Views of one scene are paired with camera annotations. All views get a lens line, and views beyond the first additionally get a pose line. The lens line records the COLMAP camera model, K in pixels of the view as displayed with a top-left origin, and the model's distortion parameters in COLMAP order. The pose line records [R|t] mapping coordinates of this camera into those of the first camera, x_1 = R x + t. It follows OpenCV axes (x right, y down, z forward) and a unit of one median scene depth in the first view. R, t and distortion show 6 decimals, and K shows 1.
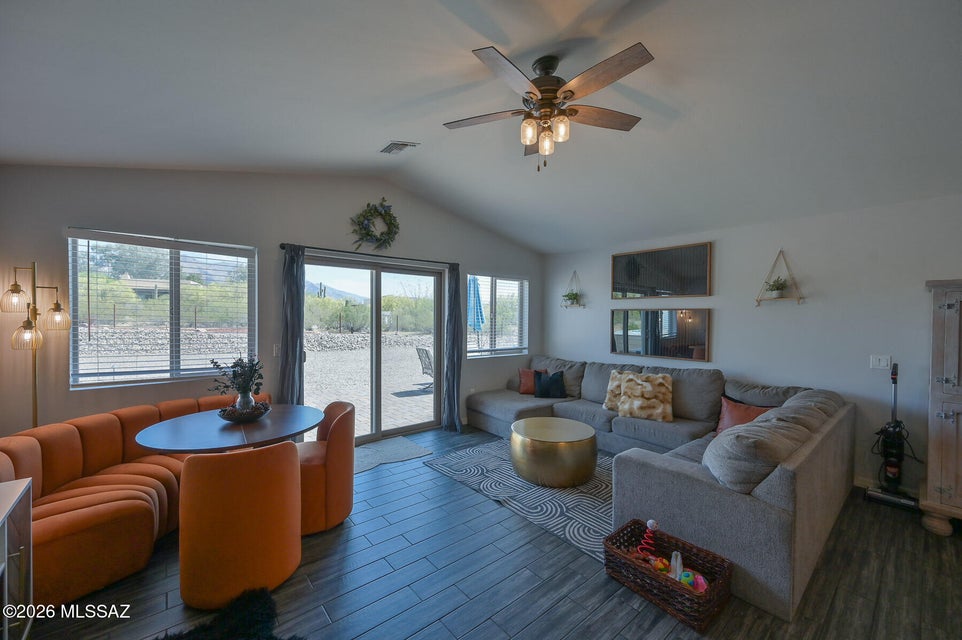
lens RADIAL K [[377.1, 0, 477.8], [0, 377.1, 320.6], [0, 0, 1]] dist [-0.002114, 0.000025]
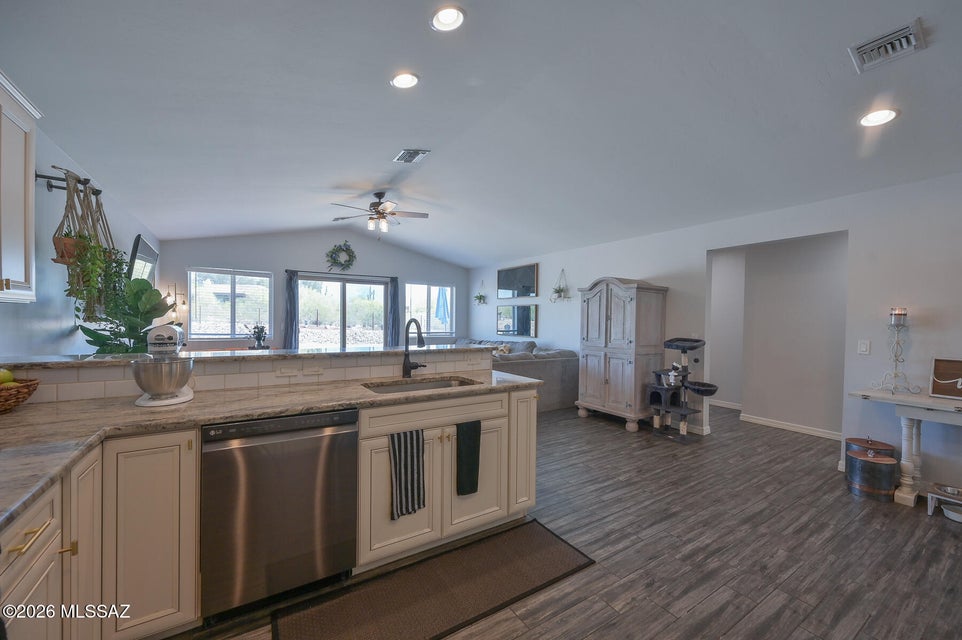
lens RADIAL K [[377.1, 0, 476.8], [0, 377.1, 320.9], [0, 0, 1]] dist [-0.002114, 0.000025]
pose [[0.991387, 0.004446, -0.130892, 0.587236], [-0.005061, 0.999978, -0.004365, 0.047505], [0.130870, 0.004990, 0.991387, -0.645544]]
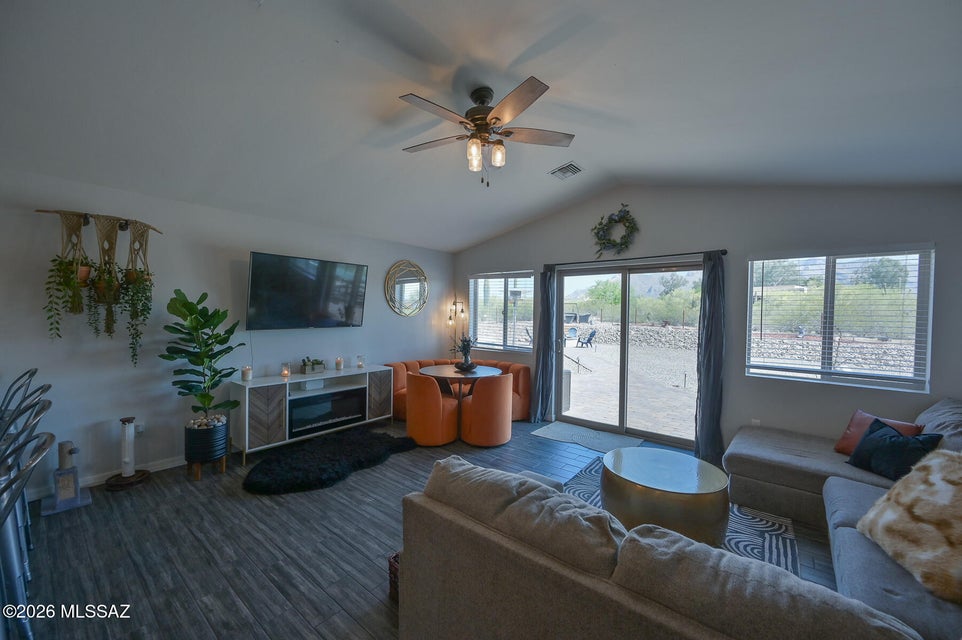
lens RADIAL K [[377.1, 0, 487.9], [0, 377.1, 320.8], [0, 0, 1]] dist [-0.002114, 0.000025]
pose [[0.196327, 0.012234, -0.980462, 0.736798], [-0.024881, 0.999662, 0.007491, 0.002069], [0.980223, 0.022924, 0.196565, 0.447312]]
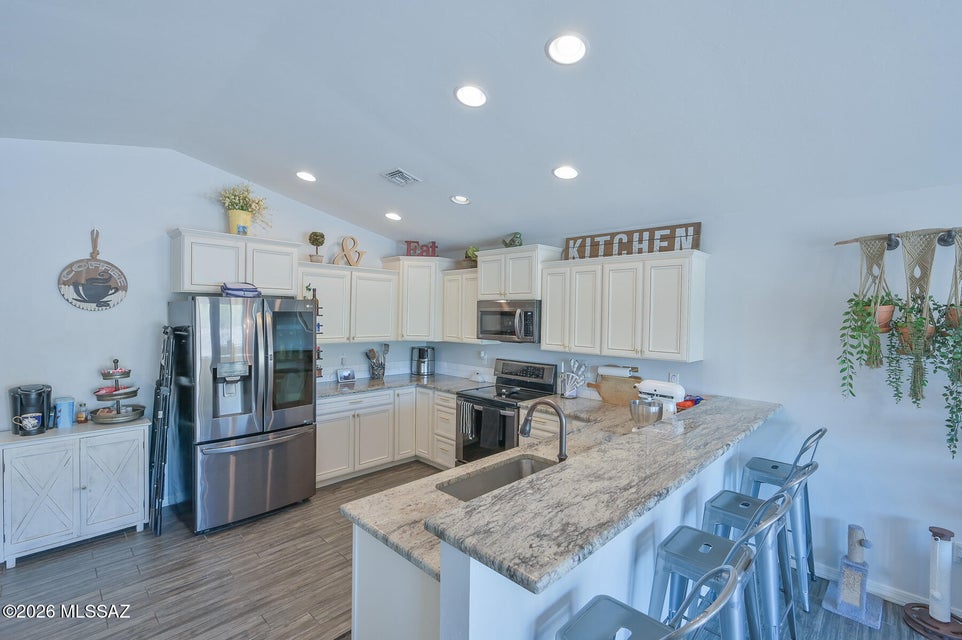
lens RADIAL K [[425.8, 0, 475.9], [0, 425.8, 321.6], [0, 0, 1]] dist [-0.000852, 0.001214]
pose [[-0.994154, -0.024256, -0.105208, 0.533927], [-0.027290, 0.999249, 0.027491, -0.052608], [0.104462, 0.030201, -0.994070, 0.378853]]
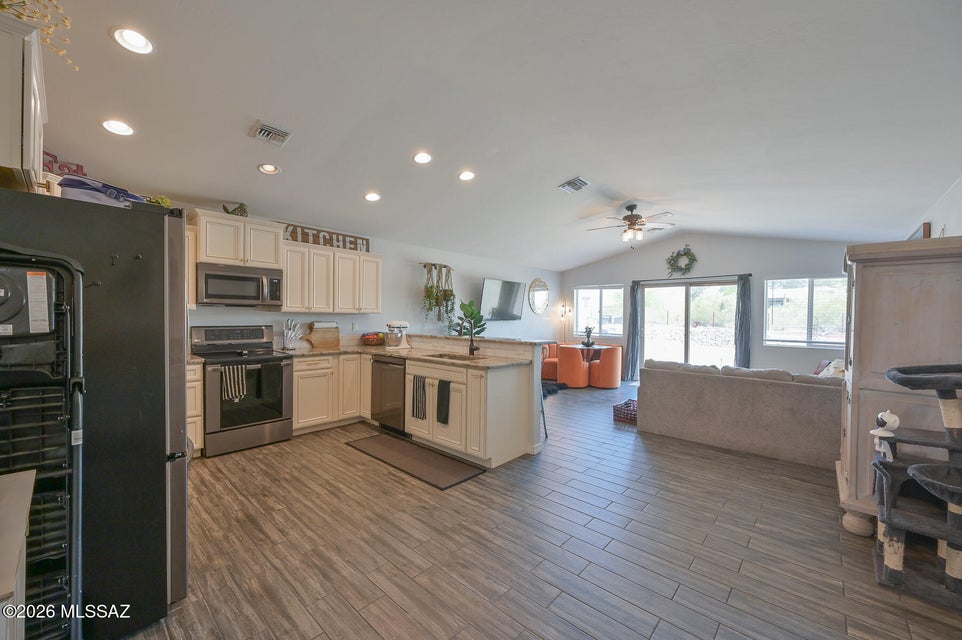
lens RADIAL K [[377.1, 0, 484.8], [0, 377.1, 322.4], [0, 0, 1]] dist [-0.002114, 0.000025]
pose [[0.138987, 0.005992, -0.990276, 1.384087], [-0.021423, 0.999766, 0.003043, 0.047902], [0.990062, 0.020792, 0.139083, -0.154111]]
